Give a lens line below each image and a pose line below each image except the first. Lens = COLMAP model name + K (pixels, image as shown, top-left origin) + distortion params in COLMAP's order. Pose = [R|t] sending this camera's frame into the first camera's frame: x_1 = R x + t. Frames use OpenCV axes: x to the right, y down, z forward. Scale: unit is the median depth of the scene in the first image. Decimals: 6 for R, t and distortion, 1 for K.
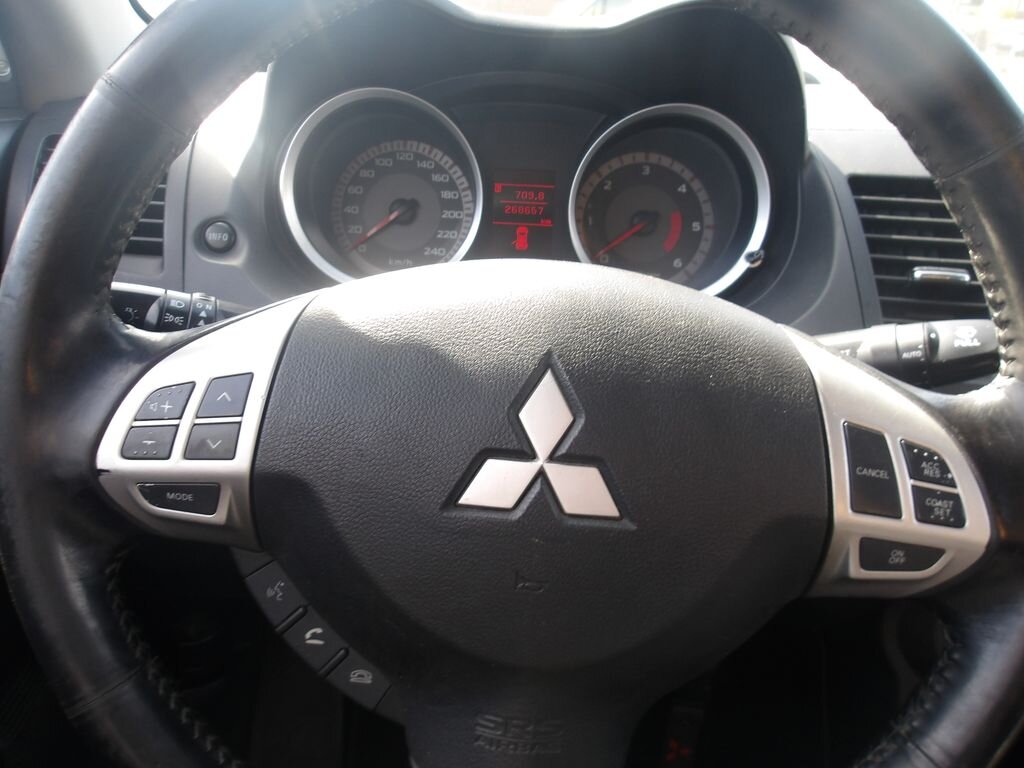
lens RADIAL K [[864.4, 0, 509.9], [0, 864.4, 375.8], [0, 0, 1]] dist [0.007860, -0.008700]
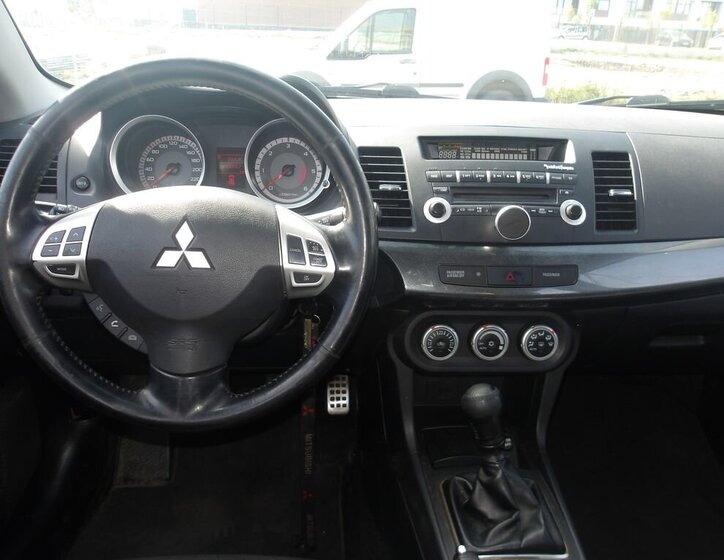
lens RADIAL K [[630.6, 0, 366.5], [0, 630.6, 266.0], [0, 0, 1]] dist [0.008906, -0.004767]
pose [[0.997303, -0.045102, 0.057902, 0.509130], [0.046618, 0.998597, -0.025110, 0.222281], [-0.056688, 0.027742, 0.998006, -1.158959]]
